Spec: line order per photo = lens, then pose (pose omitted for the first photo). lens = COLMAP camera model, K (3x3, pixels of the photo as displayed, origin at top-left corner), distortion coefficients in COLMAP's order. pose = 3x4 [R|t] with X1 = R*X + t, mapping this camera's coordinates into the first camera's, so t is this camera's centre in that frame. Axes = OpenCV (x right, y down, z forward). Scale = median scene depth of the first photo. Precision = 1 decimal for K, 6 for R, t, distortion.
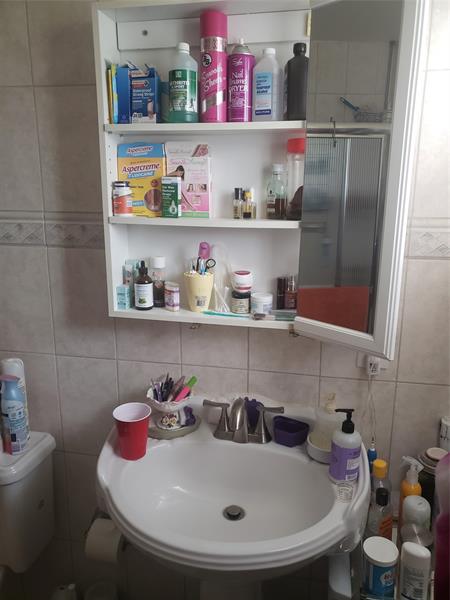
lens RADIAL K [[463.9, 0, 226.4], [0, 463.9, 298.8], [0, 0, 1]] dist [-0.016225, 0.021486]
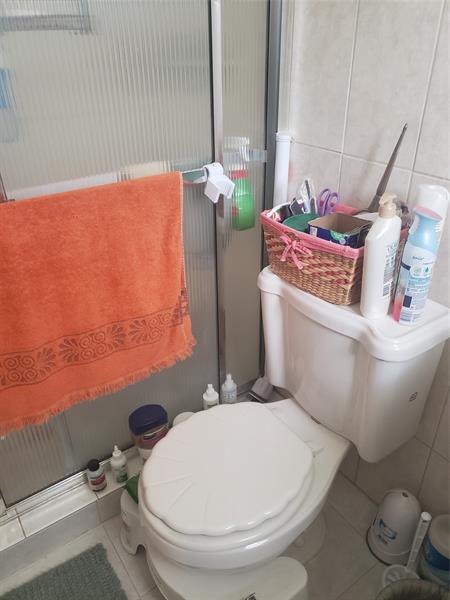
lens RADIAL K [[463.9, 0, 225.9], [0, 463.9, 299.2], [0, 0, 1]] dist [-0.016225, 0.021486]
pose [[0.704488, 0.338930, -0.623557, -0.223799], [-0.133486, 0.926198, 0.352618, 0.092499], [0.697050, -0.165179, 0.697737, 0.338354]]
